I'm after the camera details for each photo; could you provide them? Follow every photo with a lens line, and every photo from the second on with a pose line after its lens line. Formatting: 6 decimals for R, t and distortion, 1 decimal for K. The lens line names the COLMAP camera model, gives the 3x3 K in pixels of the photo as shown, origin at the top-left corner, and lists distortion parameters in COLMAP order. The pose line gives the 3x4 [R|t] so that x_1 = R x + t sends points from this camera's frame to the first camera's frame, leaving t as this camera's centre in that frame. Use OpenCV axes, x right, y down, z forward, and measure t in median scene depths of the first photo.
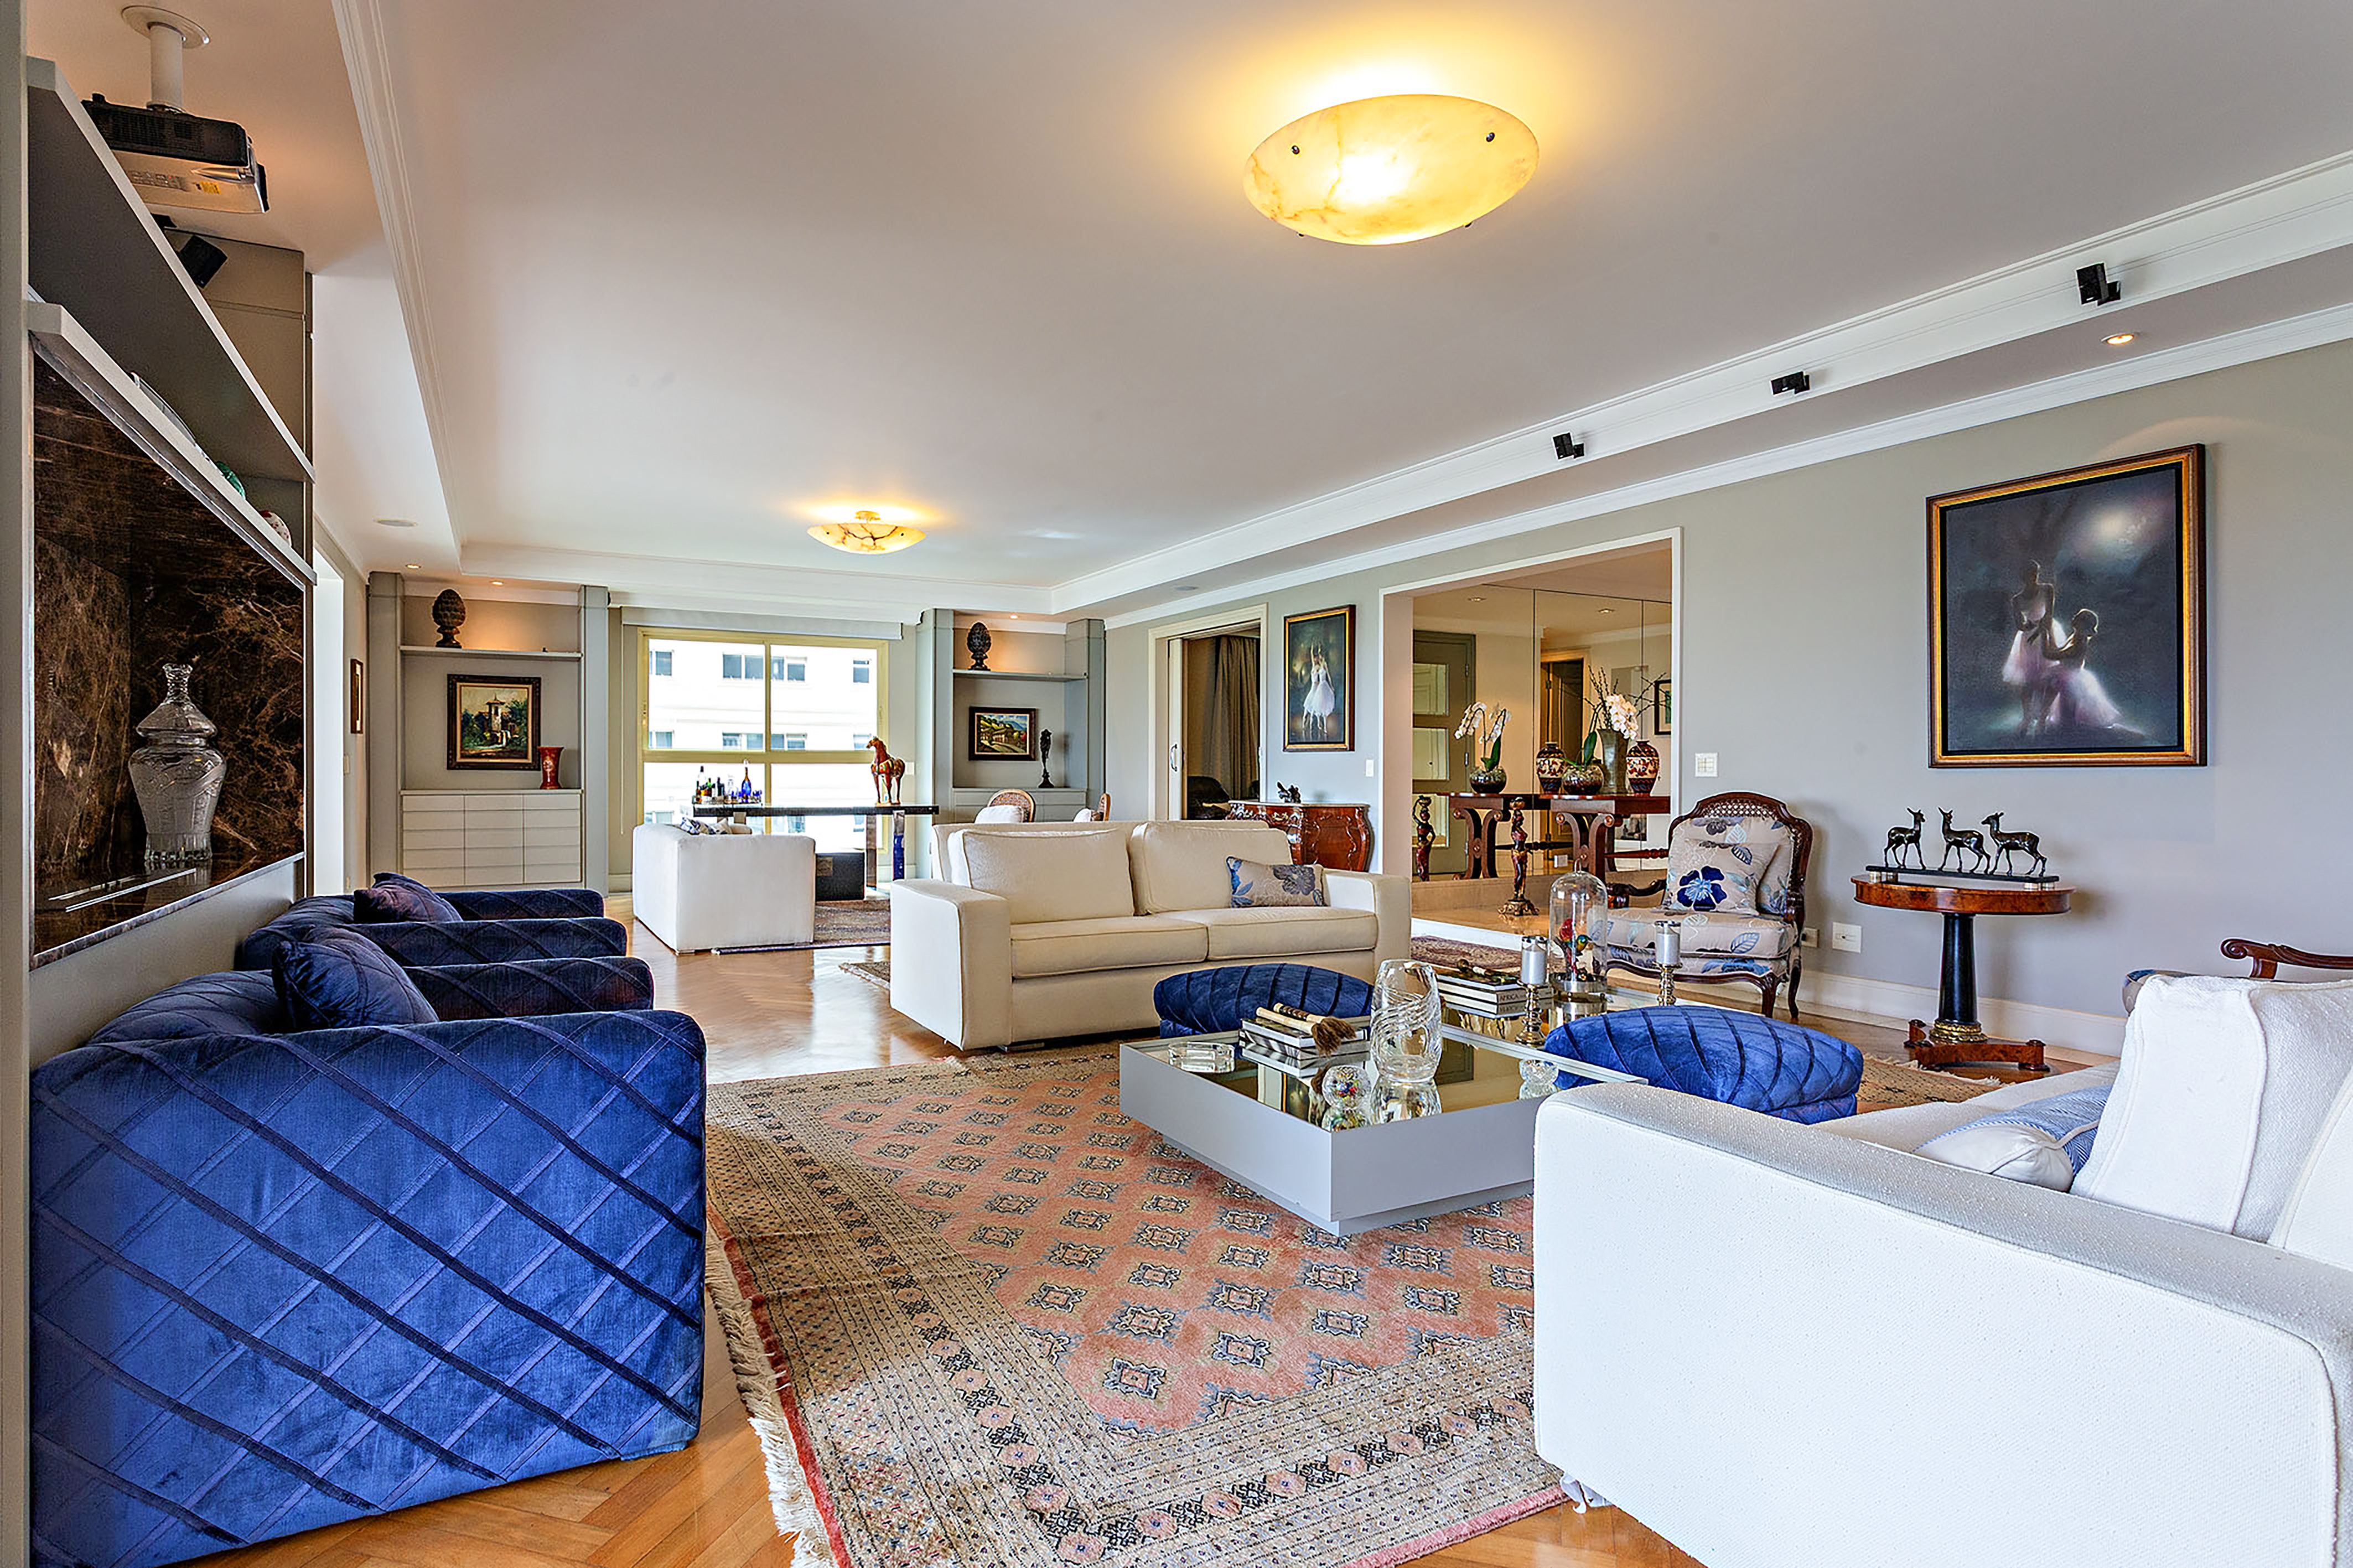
lens RADIAL K [[1230.1, 0, 1247.6], [0, 1230.1, 778.9], [0, 0, 1]] dist [-0.011589, -0.000311]
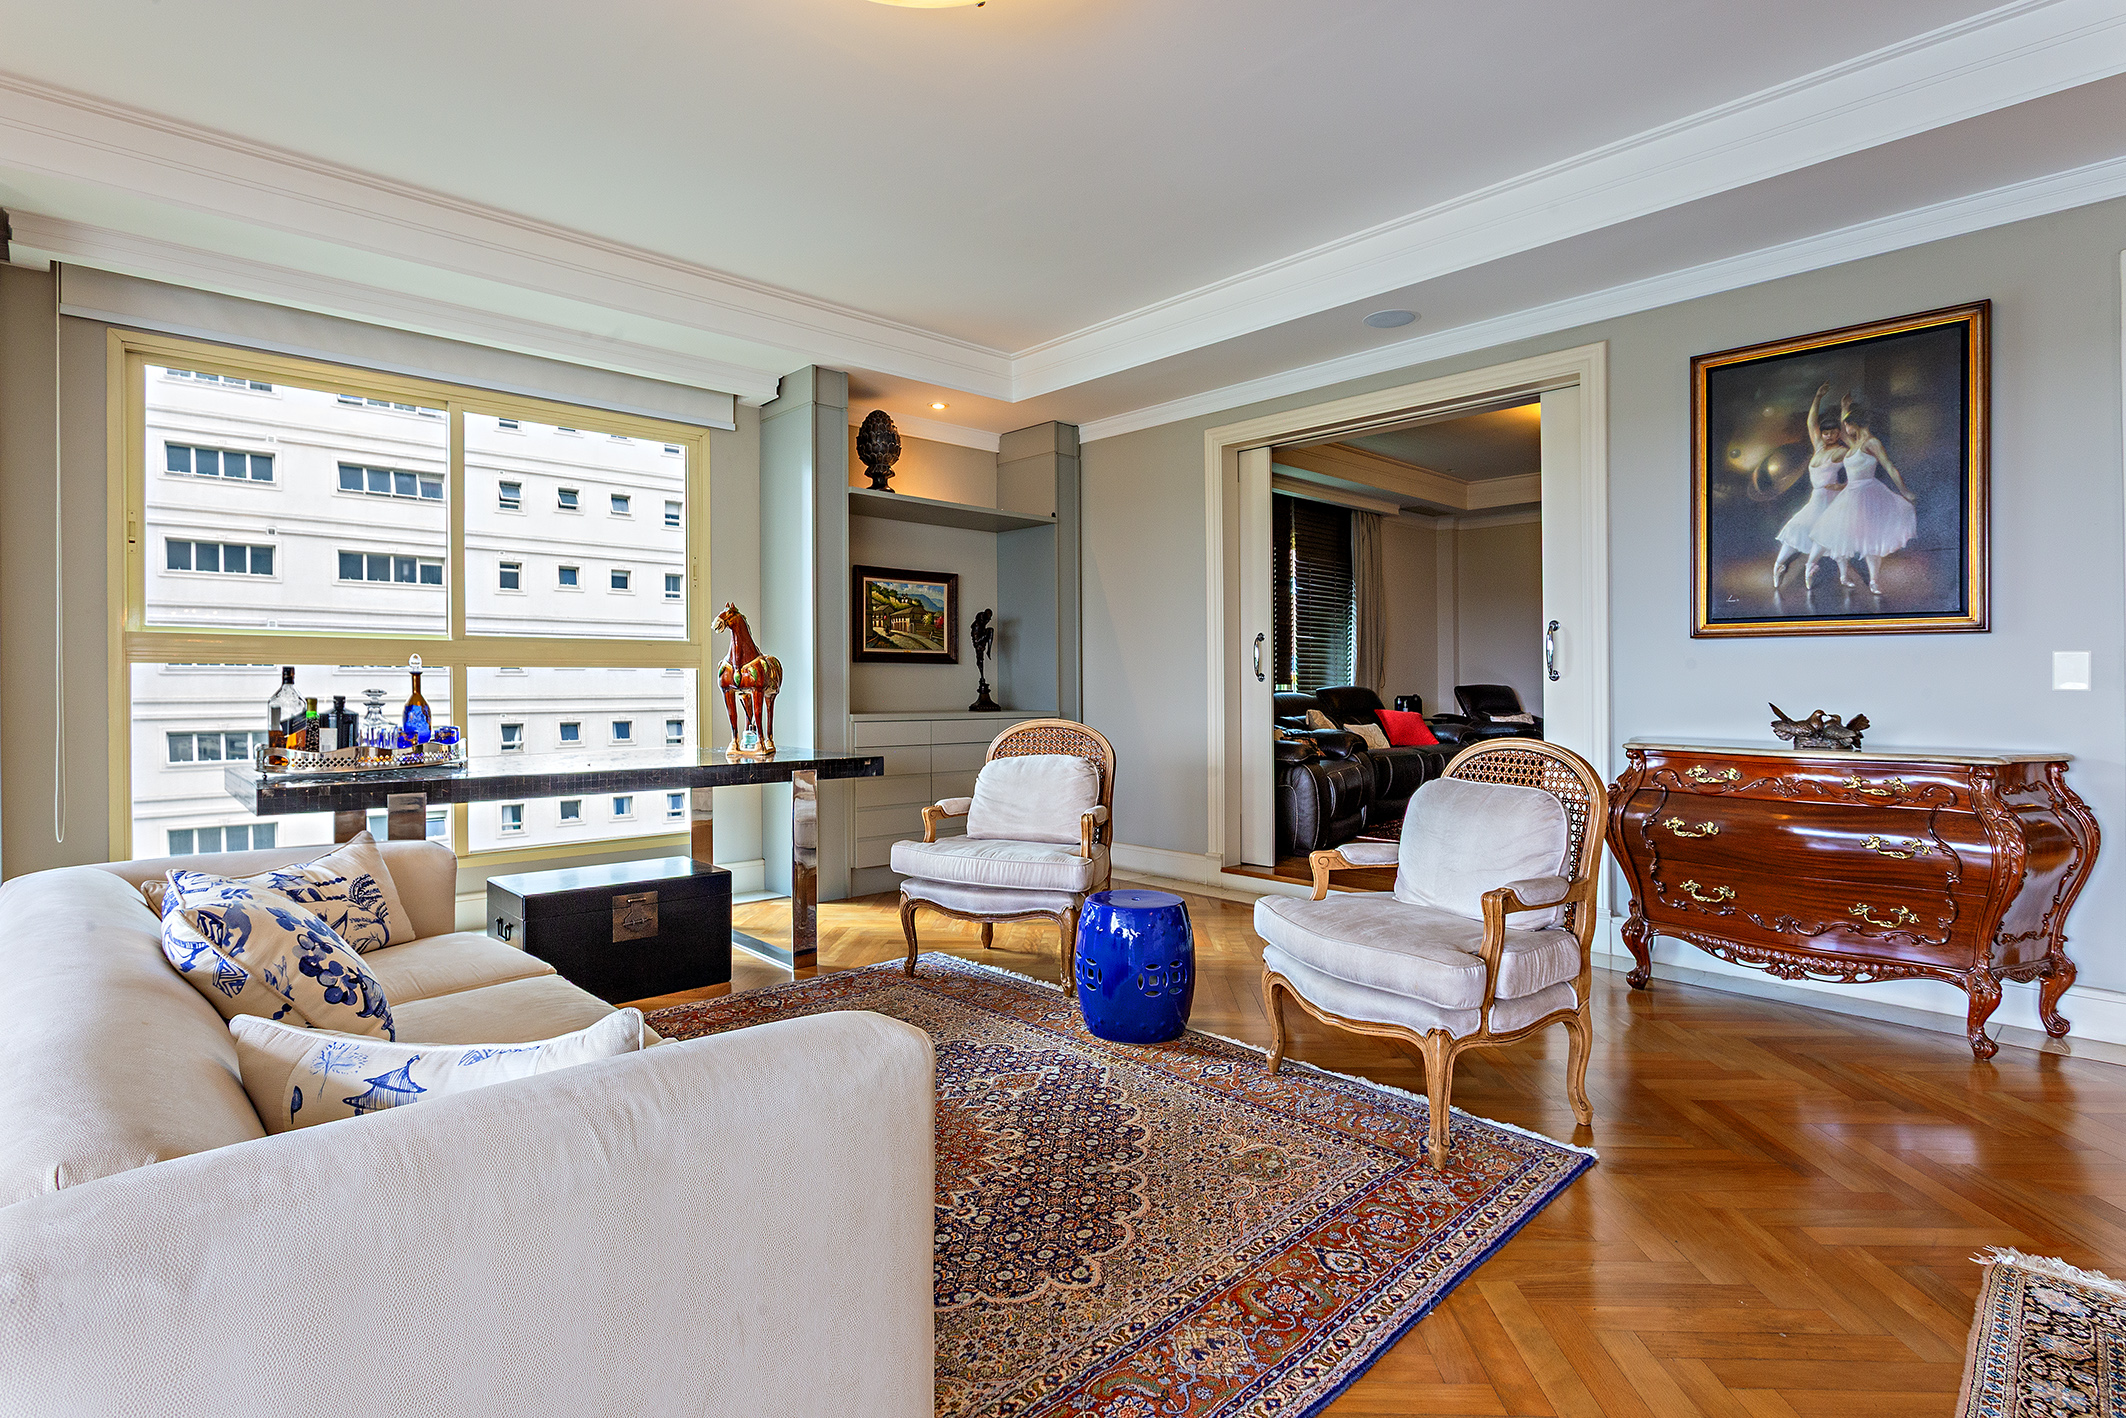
lens RADIAL K [[1111.6, 0, 1164.1], [0, 1111.6, 682.2], [0, 0, 1]] dist [-0.011589, -0.000311]
pose [[0.969701, -0.002816, 0.244279, -0.269424], [0.004792, 0.999960, -0.007496, -0.002451], [-0.244248, 0.008440, 0.969676, 0.612505]]
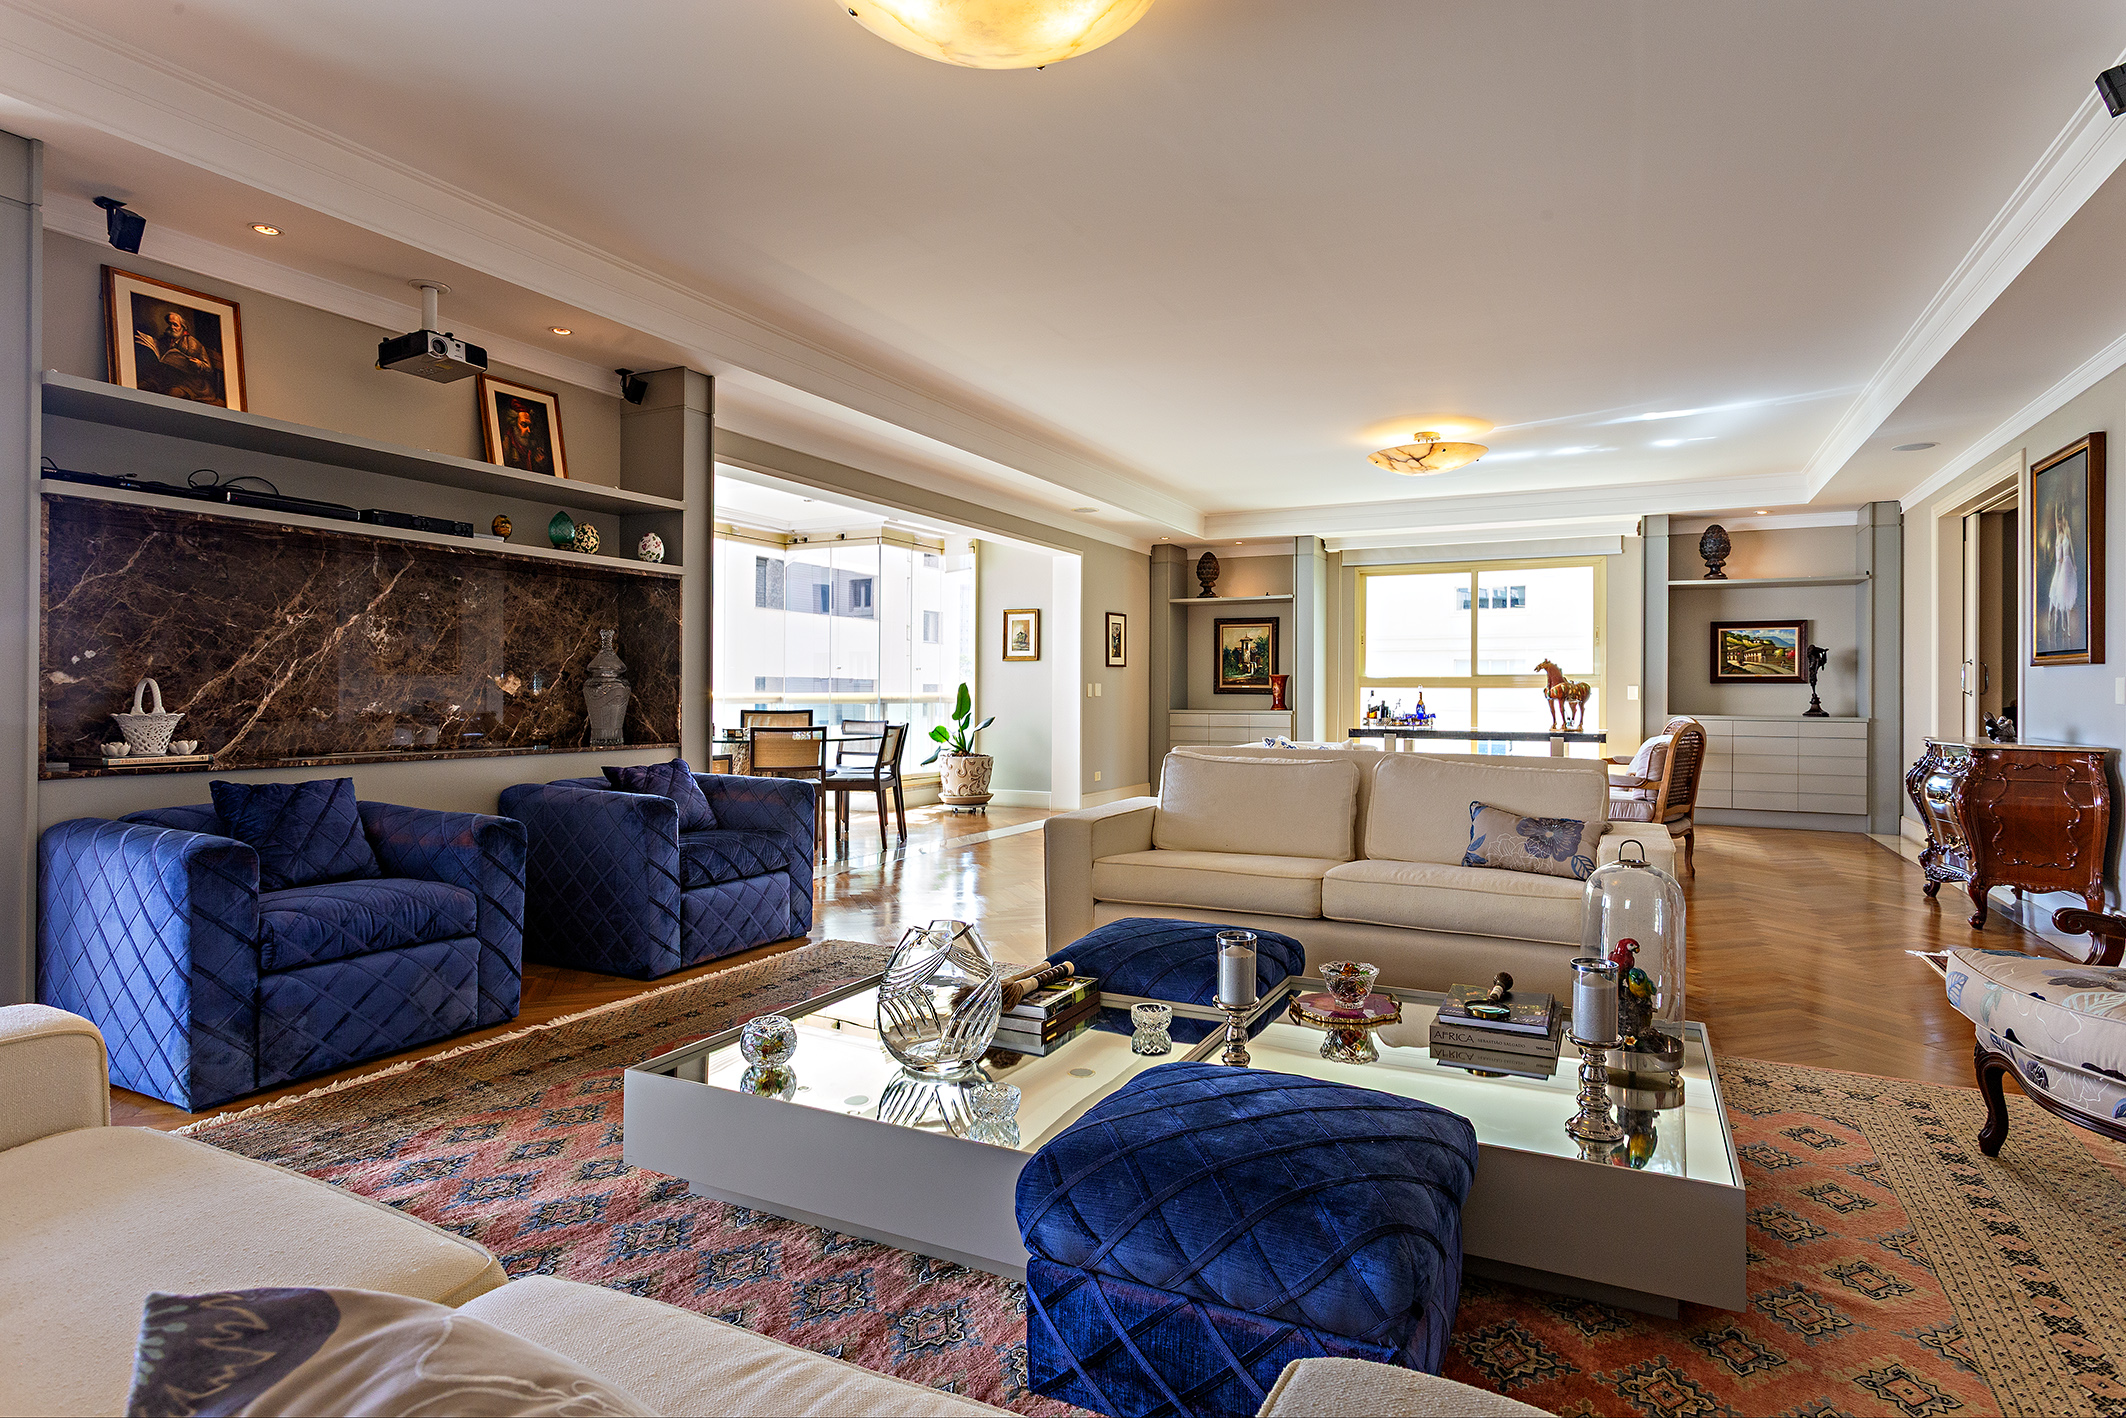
lens RADIAL K [[1143.0, 0, 1039.9], [0, 1143.0, 695.2], [0, 0, 1]] dist [-0.004127, -0.000007]
pose [[0.545672, 0.001026, -0.837998, 0.246199], [-0.007420, 0.999966, -0.003608, -0.000293], [0.837966, 0.008187, 0.545661, 0.197062]]
